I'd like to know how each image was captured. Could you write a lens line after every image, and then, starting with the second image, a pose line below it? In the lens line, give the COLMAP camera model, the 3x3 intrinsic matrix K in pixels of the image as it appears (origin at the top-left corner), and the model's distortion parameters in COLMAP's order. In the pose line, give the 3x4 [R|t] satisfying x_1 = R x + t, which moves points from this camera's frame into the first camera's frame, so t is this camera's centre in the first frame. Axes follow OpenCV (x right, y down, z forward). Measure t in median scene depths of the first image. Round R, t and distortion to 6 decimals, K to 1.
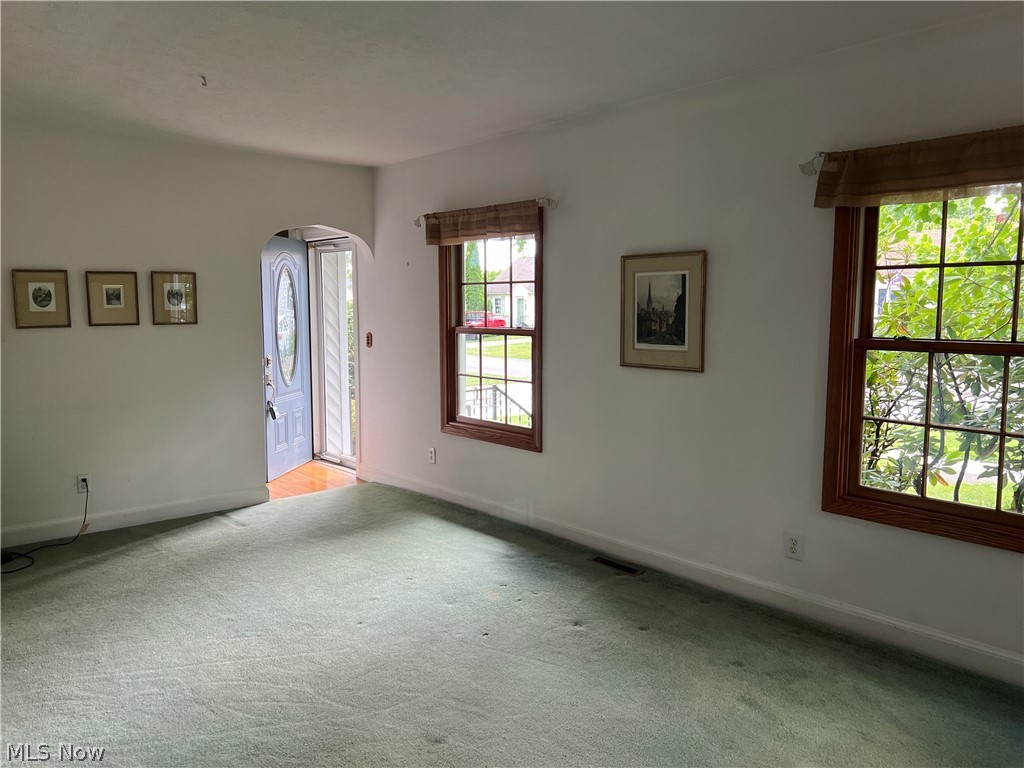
lens RADIAL K [[774.9, 0, 504.2], [0, 774.9, 388.1], [0, 0, 1]] dist [0.071776, -0.074105]
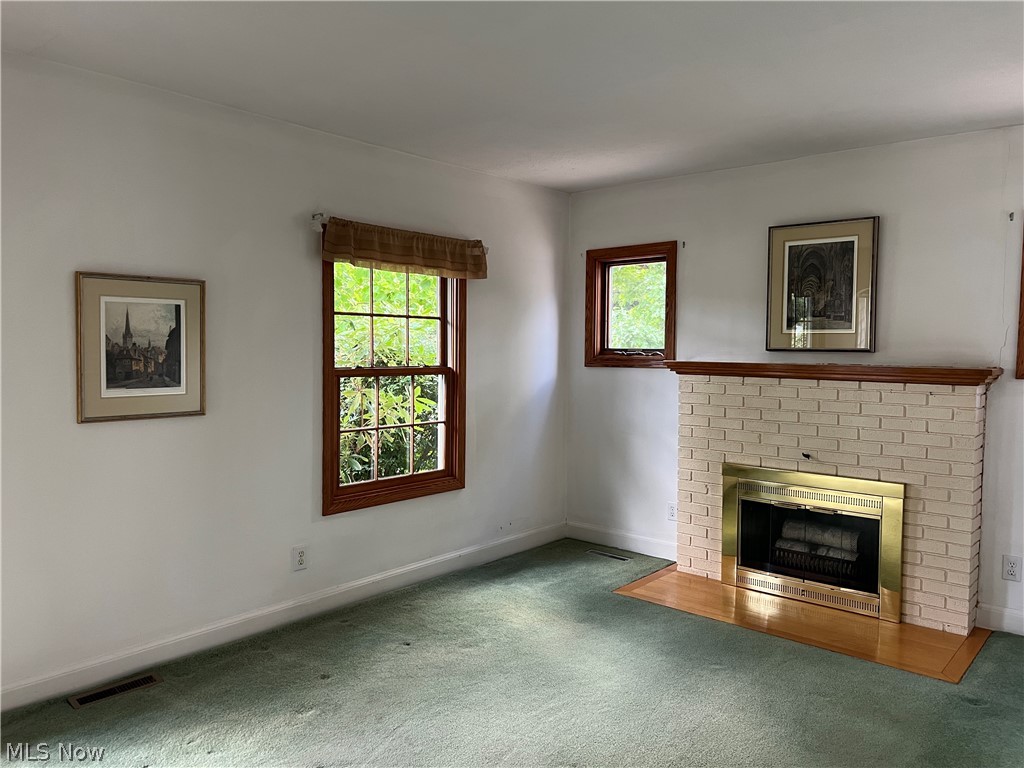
lens RADIAL K [[774.9, 0, 516.9], [0, 774.9, 388.3], [0, 0, 1]] dist [0.071776, -0.074105]
pose [[-0.157989, -0.057382, 0.985772, -0.680716], [0.095126, 0.992782, 0.073036, -0.080261], [-0.982848, 0.105312, -0.151390, 0.757661]]
